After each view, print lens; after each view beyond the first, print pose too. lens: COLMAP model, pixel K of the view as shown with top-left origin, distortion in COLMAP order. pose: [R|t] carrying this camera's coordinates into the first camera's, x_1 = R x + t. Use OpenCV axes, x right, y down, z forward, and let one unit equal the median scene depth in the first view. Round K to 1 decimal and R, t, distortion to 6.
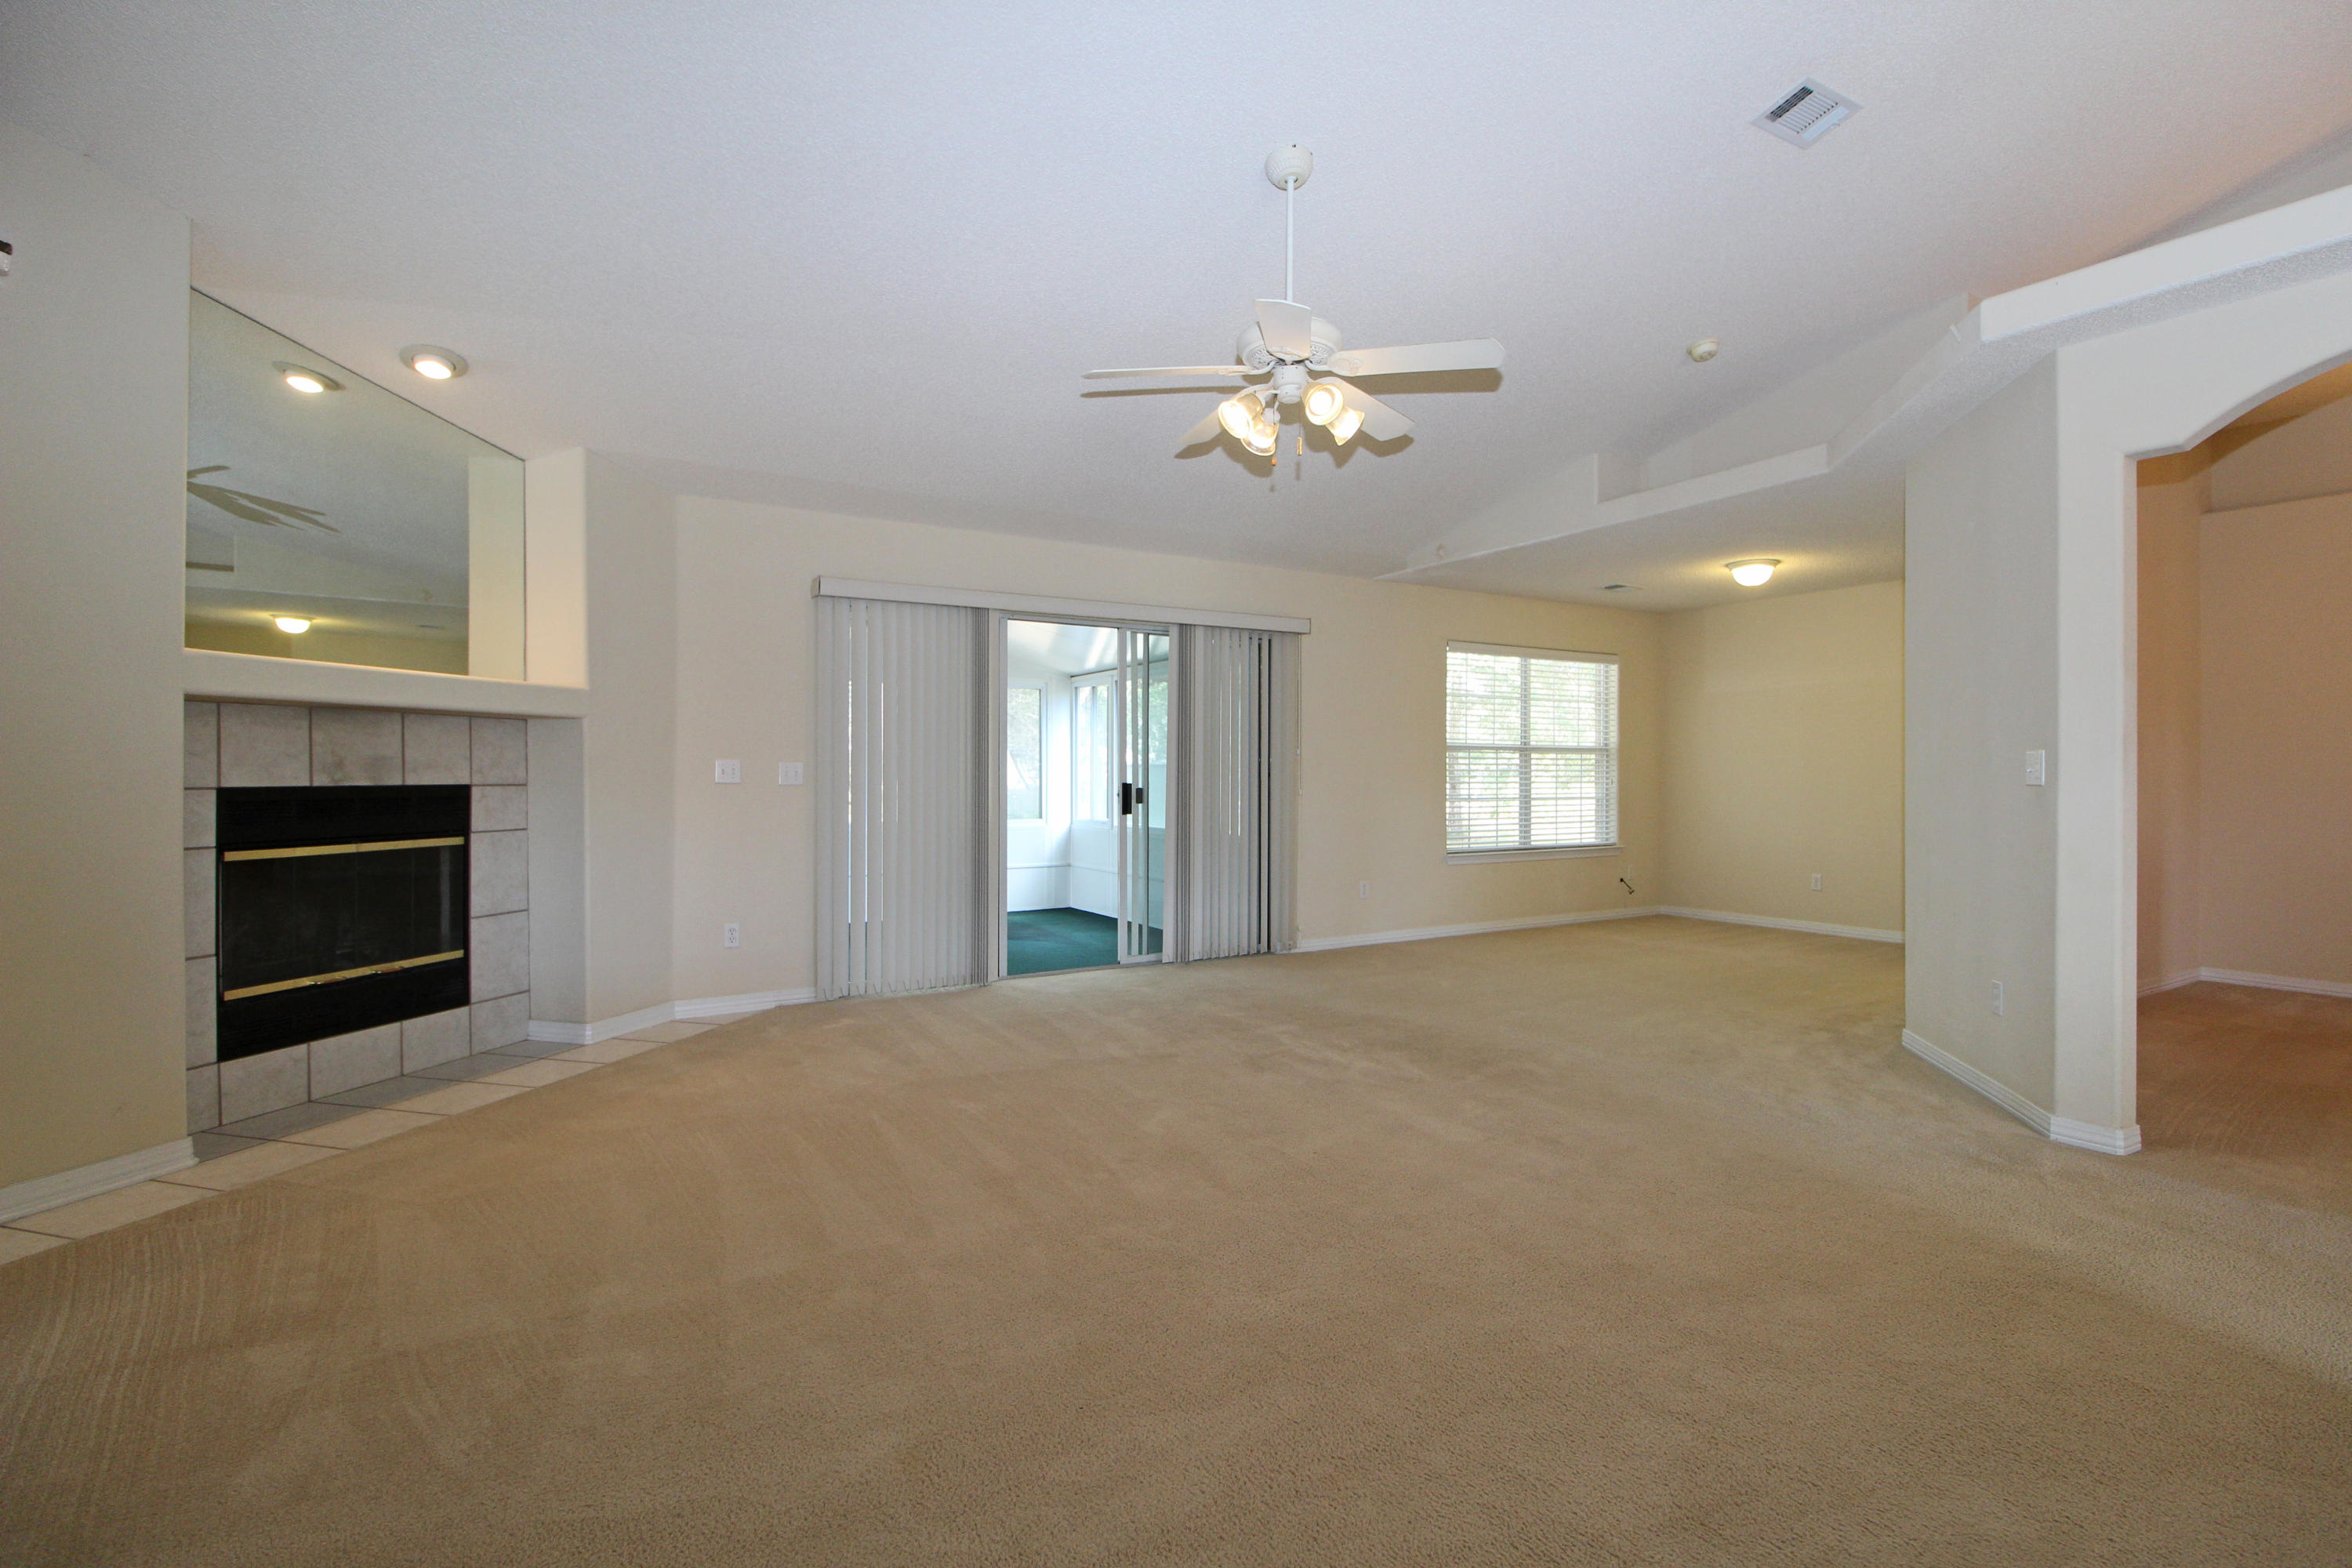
lens RADIAL K [[1055.7, 0, 1176.0], [0, 1055.7, 784.0], [0, 0, 1]] dist [0.000717, -0.011783]
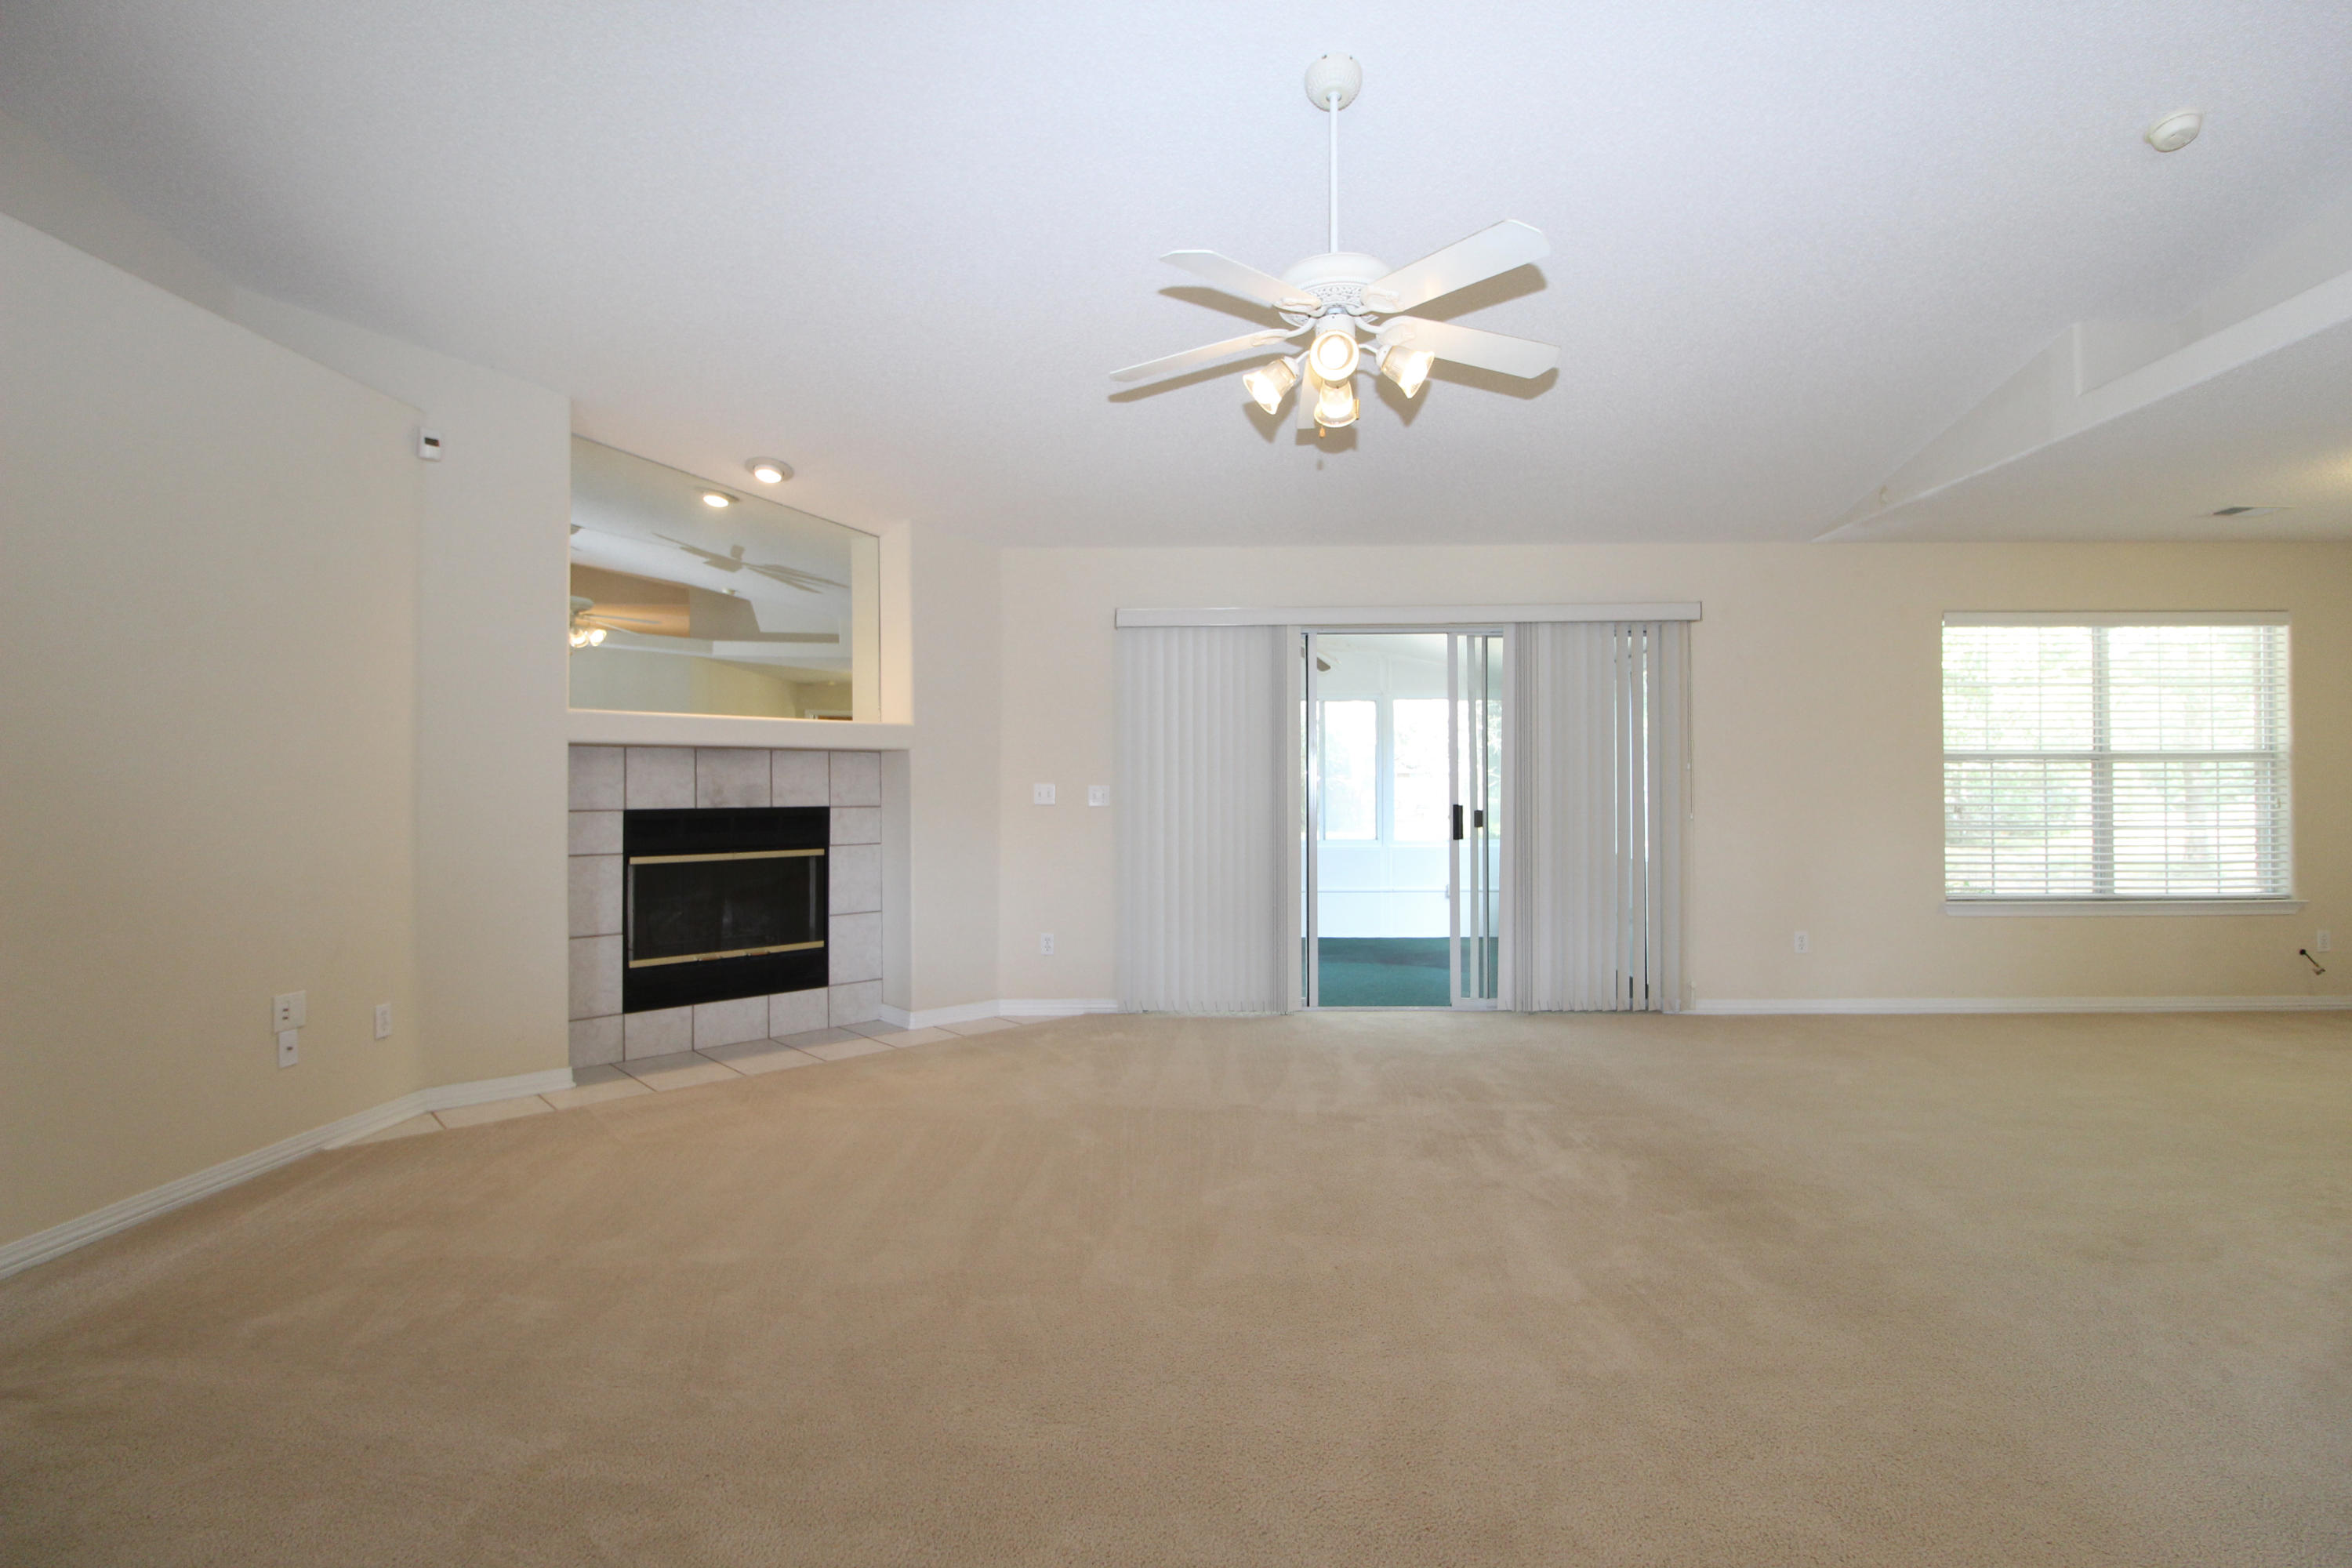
lens RADIAL K [[1055.7, 0, 1176.0], [0, 1055.7, 784.0], [0, 0, 1]] dist [0.000717, -0.011783]
pose [[0.853749, -0.005846, -0.520652, 0.308801], [-0.000910, 0.999919, -0.012718, -0.010002], [0.520684, 0.011332, 0.853674, 0.158712]]
